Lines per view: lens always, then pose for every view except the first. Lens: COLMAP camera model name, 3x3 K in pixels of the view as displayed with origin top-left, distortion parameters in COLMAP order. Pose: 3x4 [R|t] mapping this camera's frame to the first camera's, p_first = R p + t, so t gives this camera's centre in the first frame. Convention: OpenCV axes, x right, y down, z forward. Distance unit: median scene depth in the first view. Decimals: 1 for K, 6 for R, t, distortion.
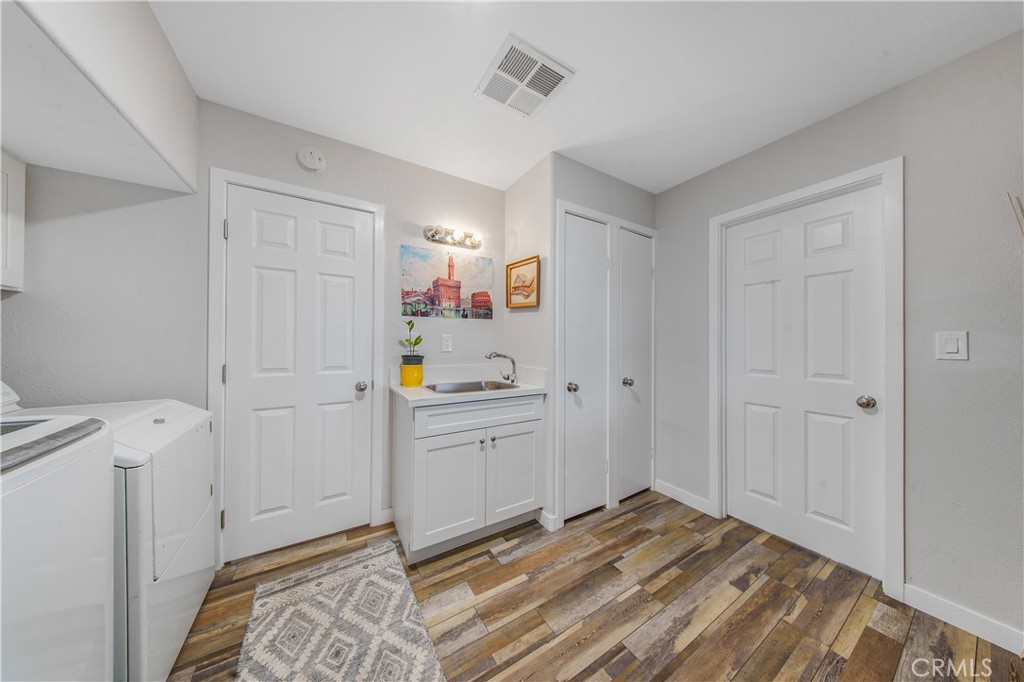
lens RADIAL K [[301.2, 0, 510.7], [0, 301.2, 339.0], [0, 0, 1]] dist [0.000546, -0.000093]
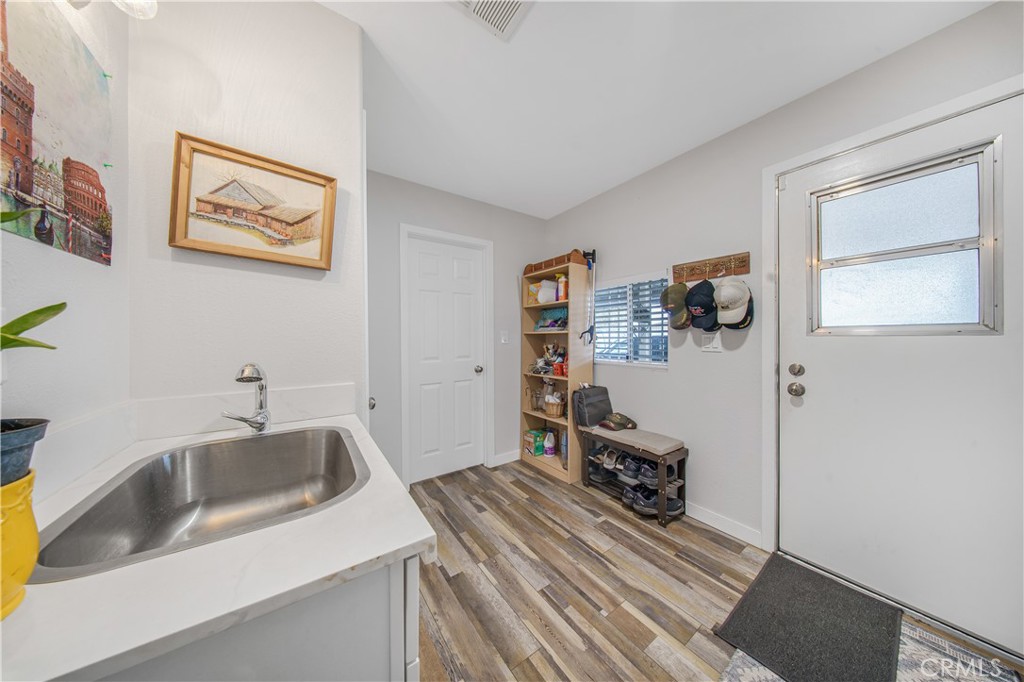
lens RADIAL K [[301.2, 0, 510.7], [0, 301.2, 339.0], [0, 0, 1]] dist [0.000546, -0.000093]
pose [[-0.052476, -0.013922, 0.998525, -0.605686], [-0.006786, 0.999885, 0.013585, 0.005138], [-0.998599, -0.006063, -0.052564, 0.903014]]
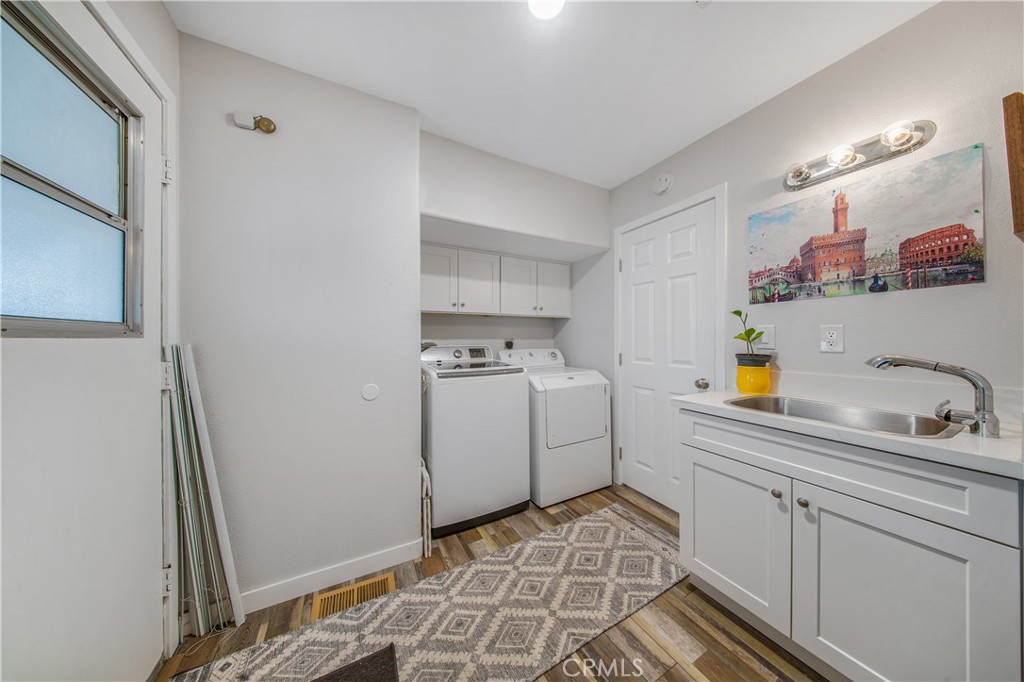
lens RADIAL K [[301.2, 0, 510.7], [0, 301.2, 339.0], [0, 0, 1]] dist [0.000546, -0.000093]
pose [[-0.049338, -0.004713, -0.998771, 0.608673], [0.012376, 0.999909, -0.005330, 0.014358], [0.998705, -0.012624, -0.049275, 0.518310]]
